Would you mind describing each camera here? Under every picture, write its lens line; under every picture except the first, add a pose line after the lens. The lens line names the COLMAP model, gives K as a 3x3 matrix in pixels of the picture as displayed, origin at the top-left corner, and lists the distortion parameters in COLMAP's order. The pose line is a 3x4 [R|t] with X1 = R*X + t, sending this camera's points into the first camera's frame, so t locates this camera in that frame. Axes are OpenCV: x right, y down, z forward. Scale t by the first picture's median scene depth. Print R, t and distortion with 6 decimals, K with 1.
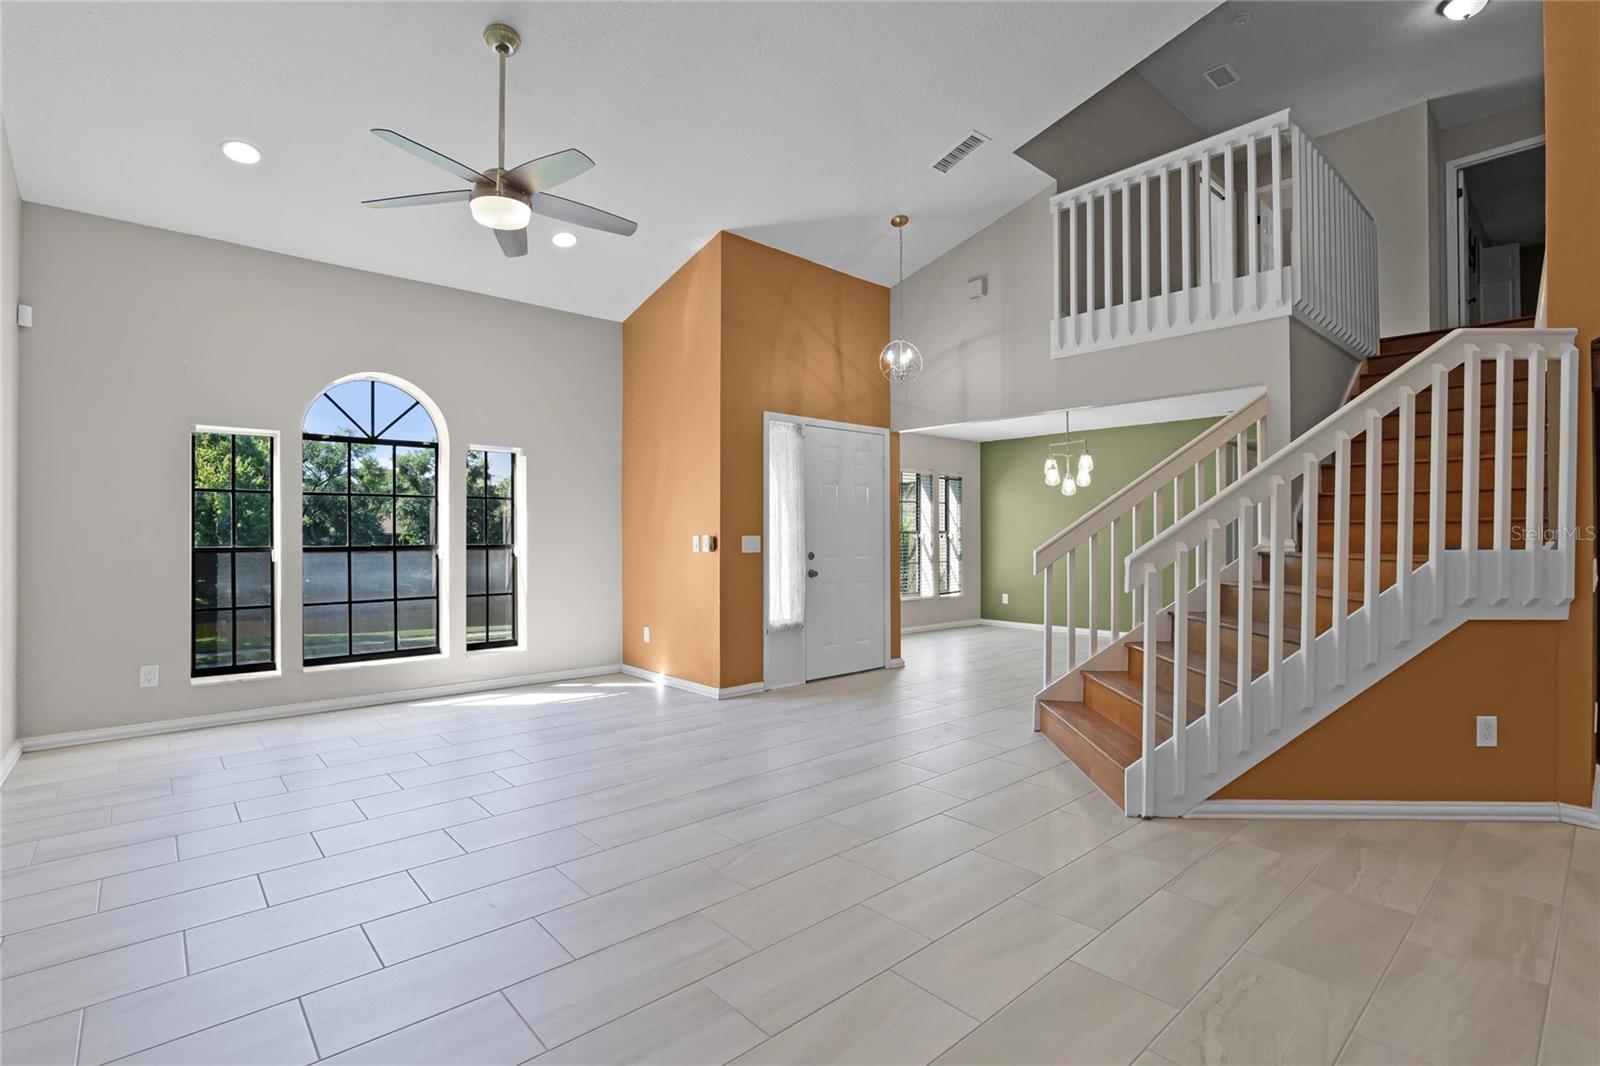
lens RADIAL K [[747.6, 0, 805.0], [0, 747.6, 528.2], [0, 0, 1]] dist [-0.019530, 0.003955]
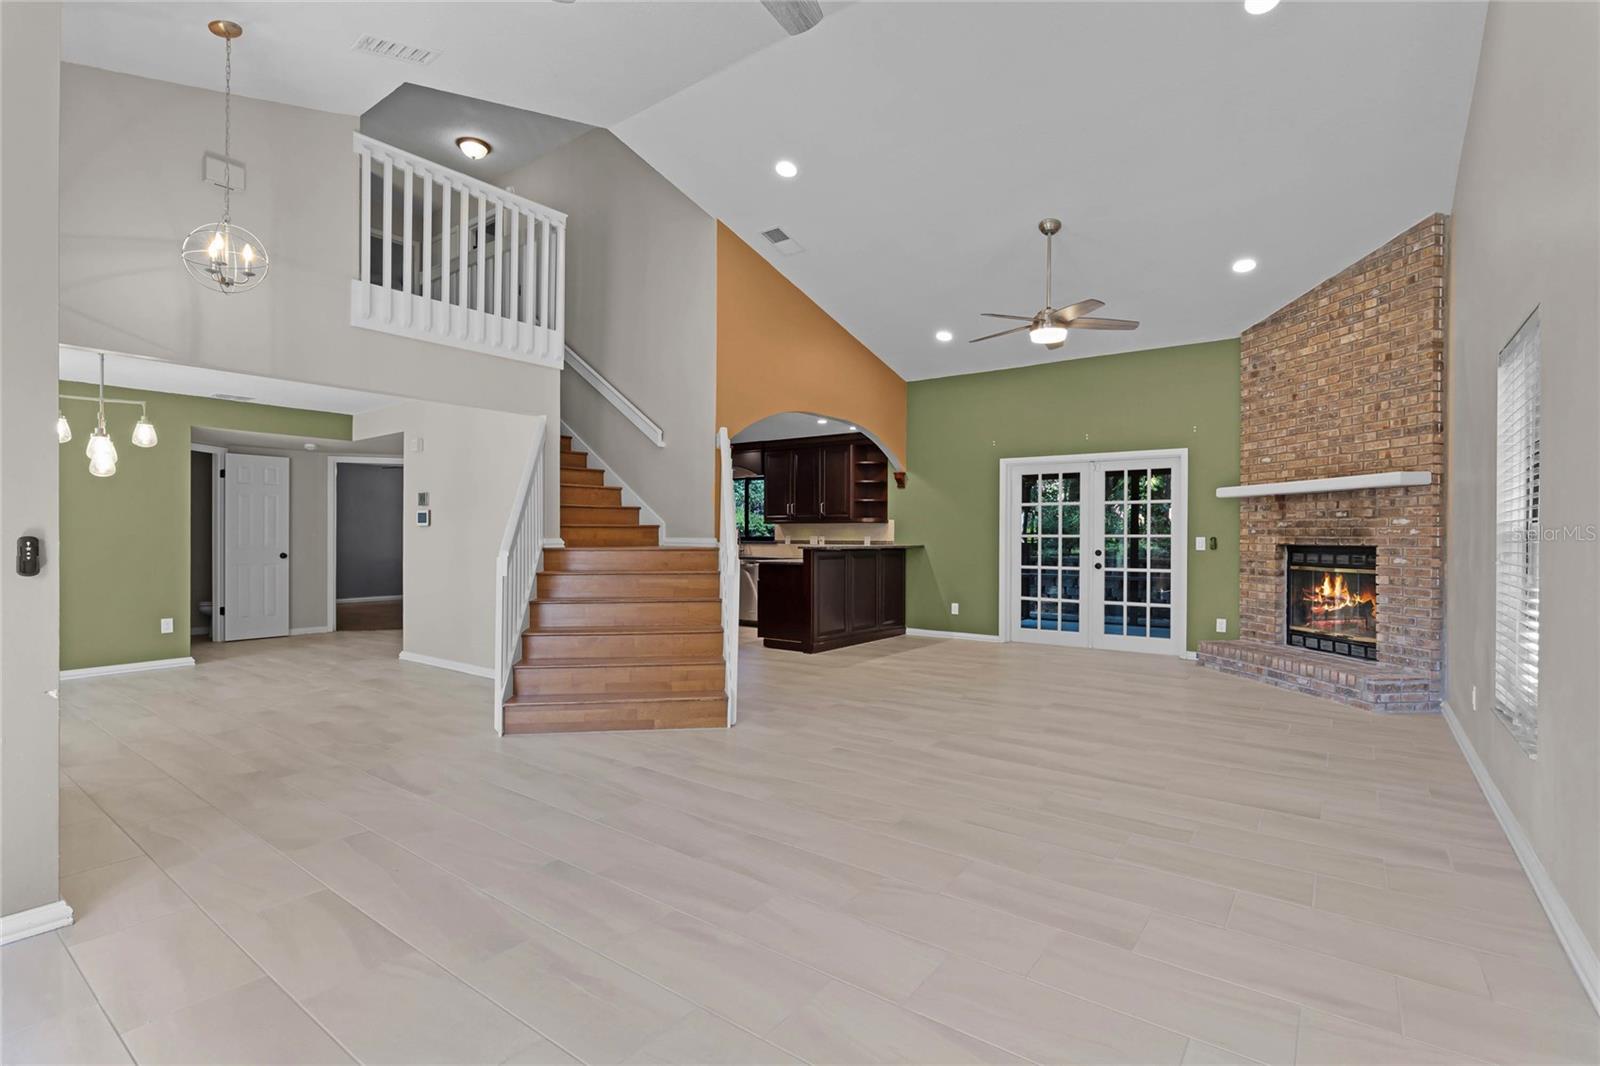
lens RADIAL K [[747.6, 0, 806.4], [0, 747.6, 538.3], [0, 0, 1]] dist [-0.019530, 0.003955]
pose [[-0.199937, -0.005212, 0.979795, -0.567389], [-0.009931, 0.999945, 0.003293, 0.005546], [-0.979758, -0.009072, -0.199978, 0.634309]]
